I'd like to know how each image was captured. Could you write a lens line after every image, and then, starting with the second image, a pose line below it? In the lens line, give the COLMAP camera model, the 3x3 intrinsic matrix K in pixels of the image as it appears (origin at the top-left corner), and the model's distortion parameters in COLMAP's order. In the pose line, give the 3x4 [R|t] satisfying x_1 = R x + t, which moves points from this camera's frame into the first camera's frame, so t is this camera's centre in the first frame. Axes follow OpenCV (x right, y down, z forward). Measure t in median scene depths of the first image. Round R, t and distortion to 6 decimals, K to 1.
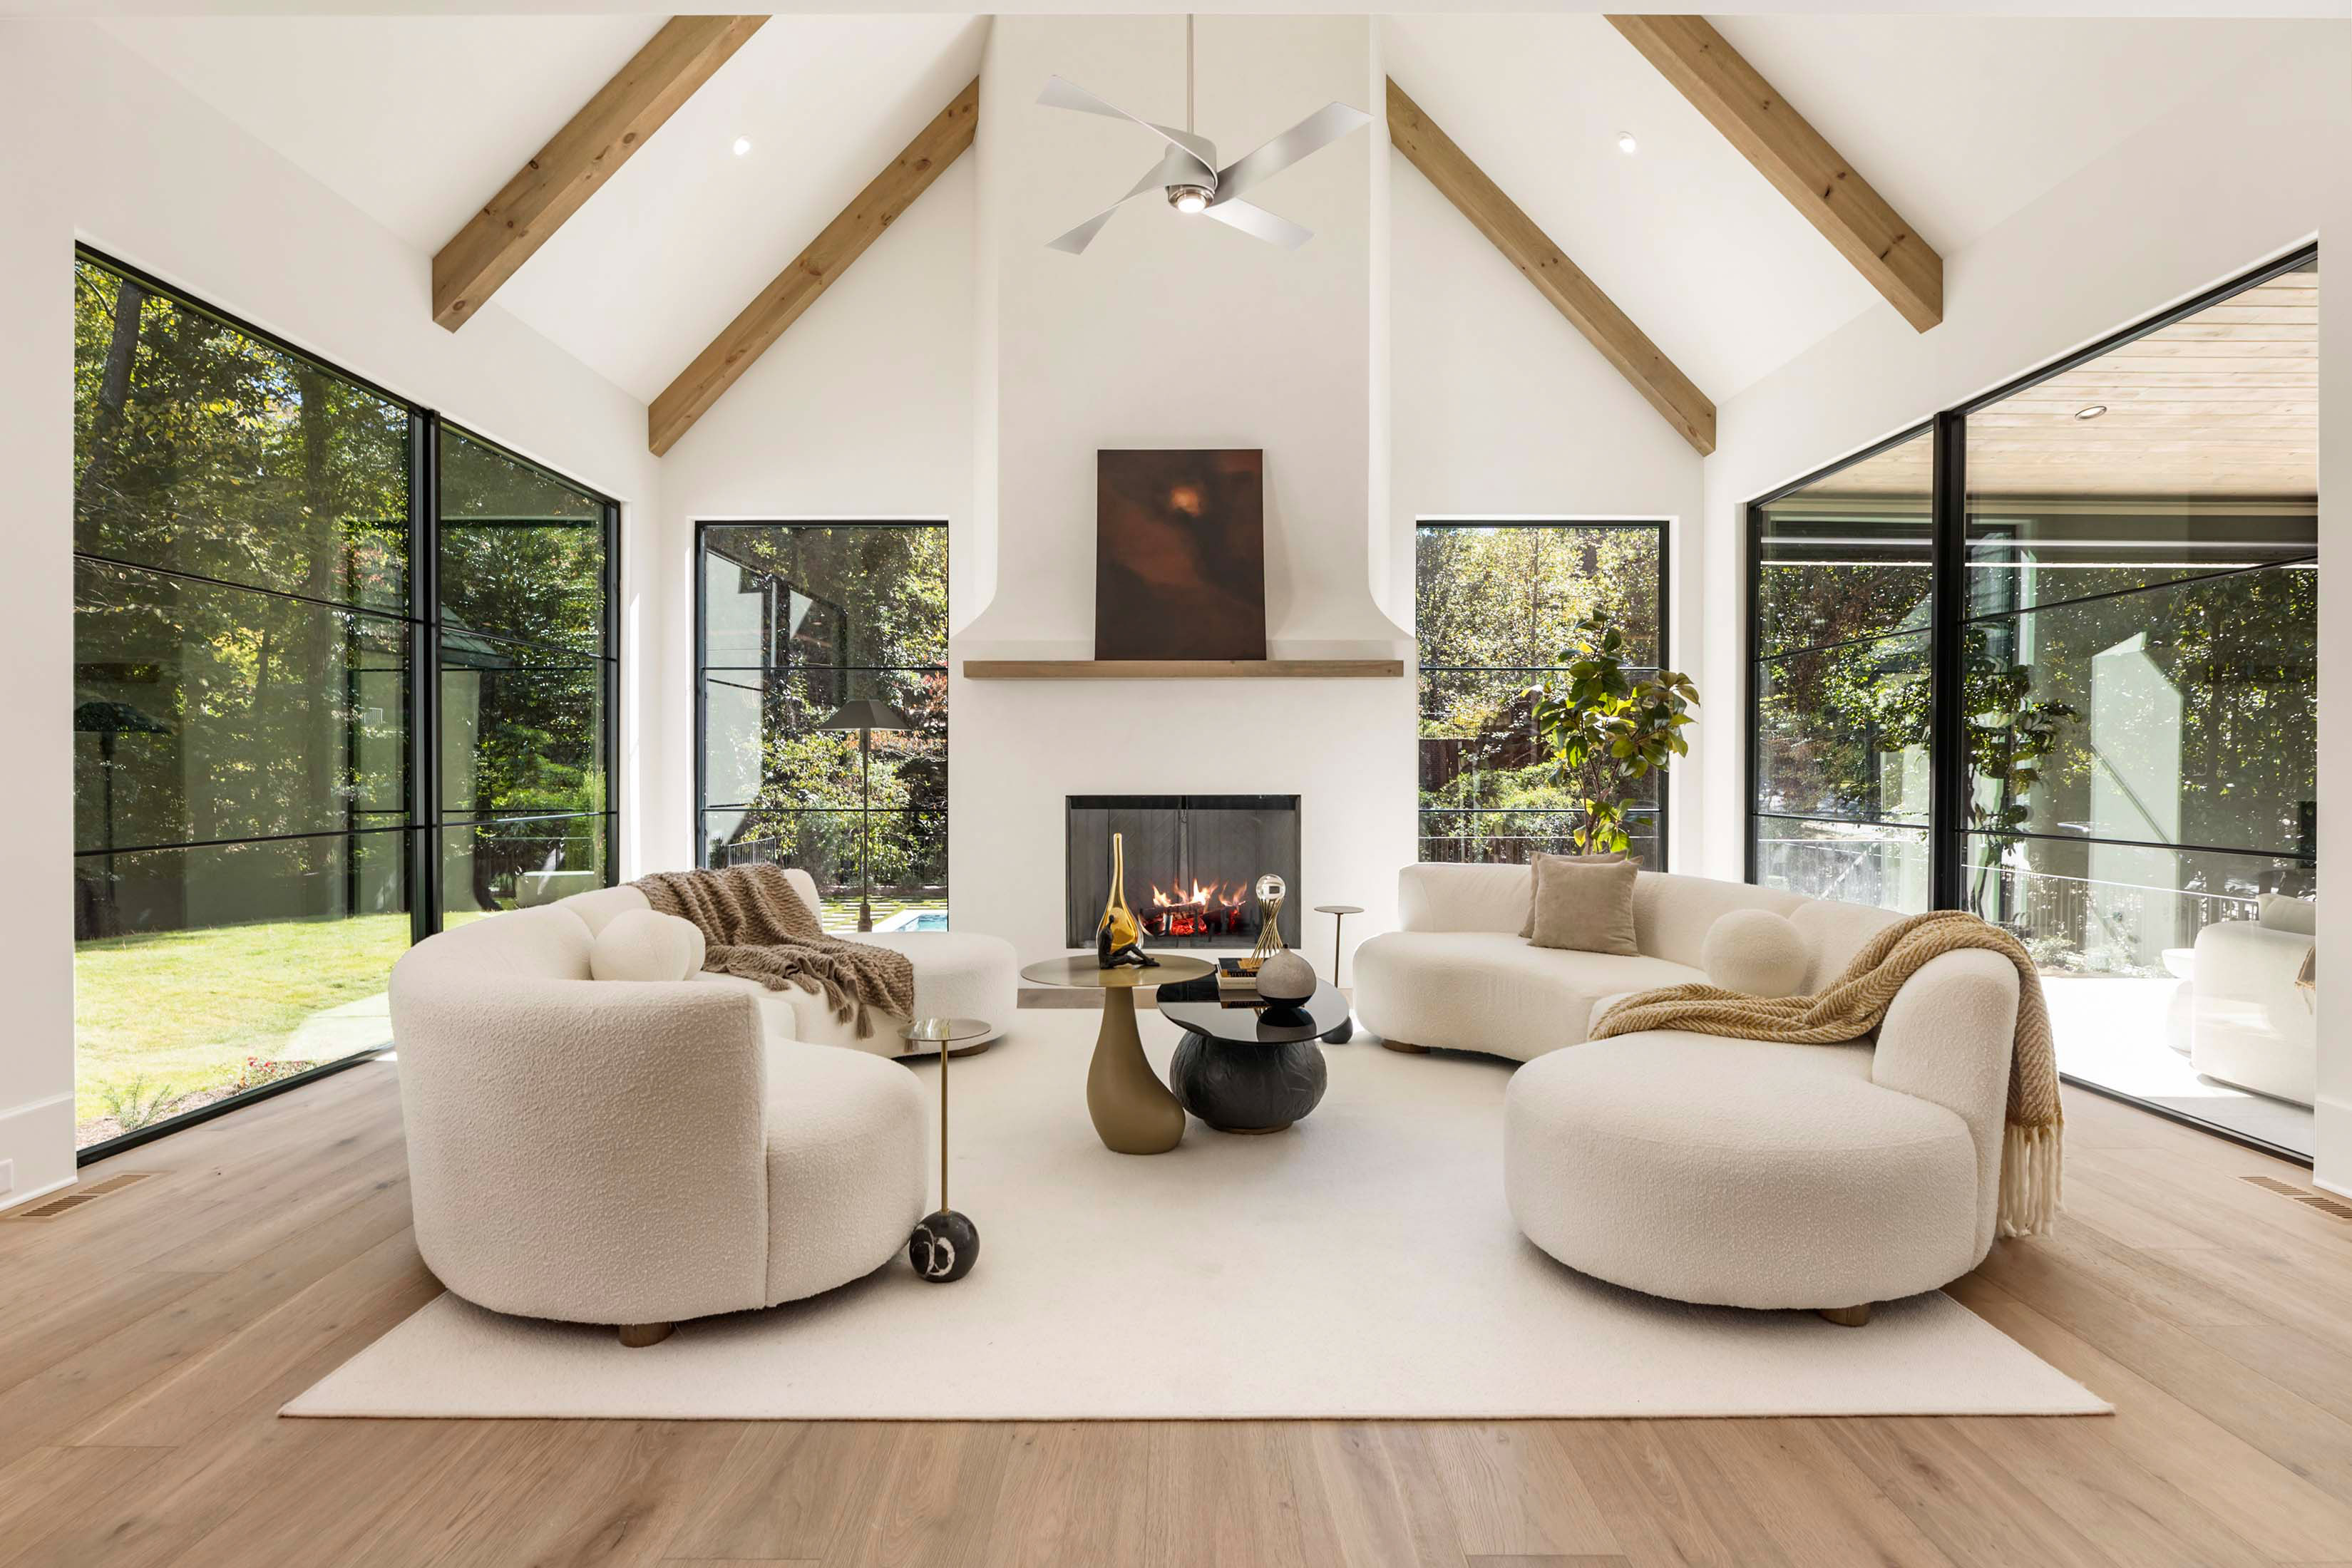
lens RADIAL K [[1108.4, 0, 1168.4], [0, 1108.4, 770.0], [0, 0, 1]] dist [-0.002469, -0.000197]
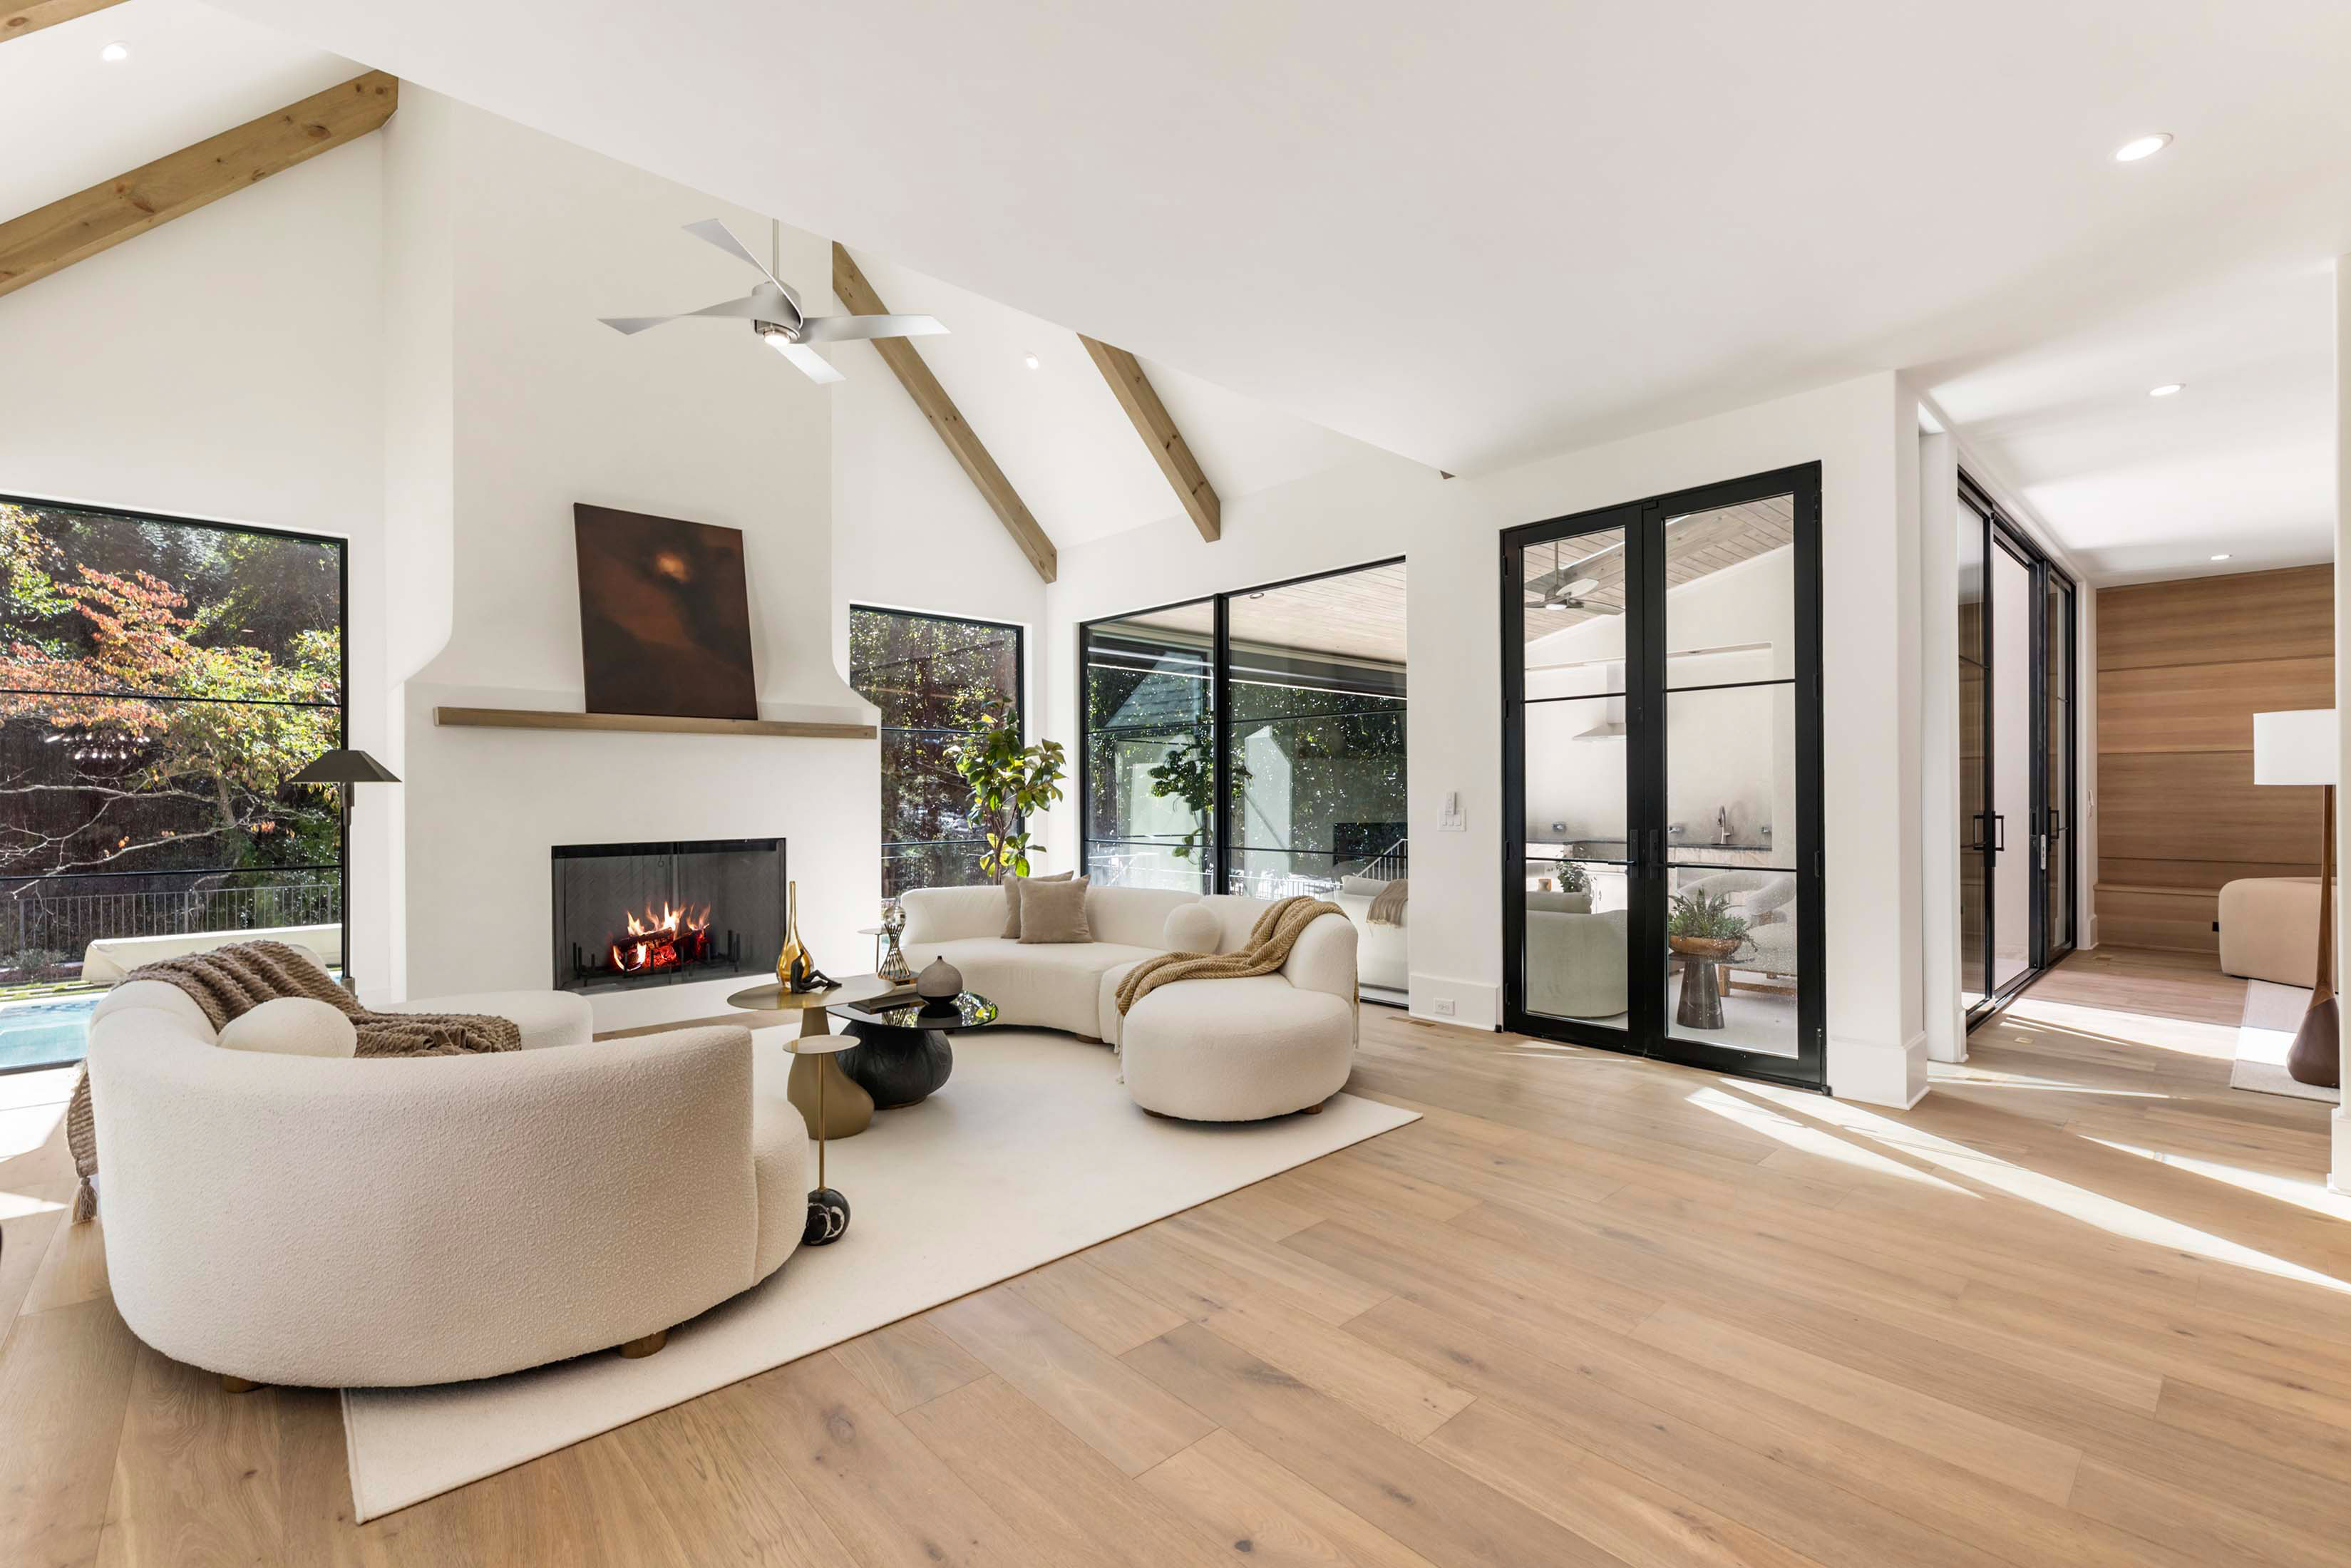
lens RADIAL K [[1011.6, 0, 1175.5], [0, 1011.6, 784.0], [0, 0, 1]] dist [0.009708, 0.000116]
pose [[0.742069, 0.003118, 0.670316, -0.294578], [0.004534, 0.999943, -0.009671, -0.021707], [-0.670308, 0.010216, 0.742012, -0.057752]]
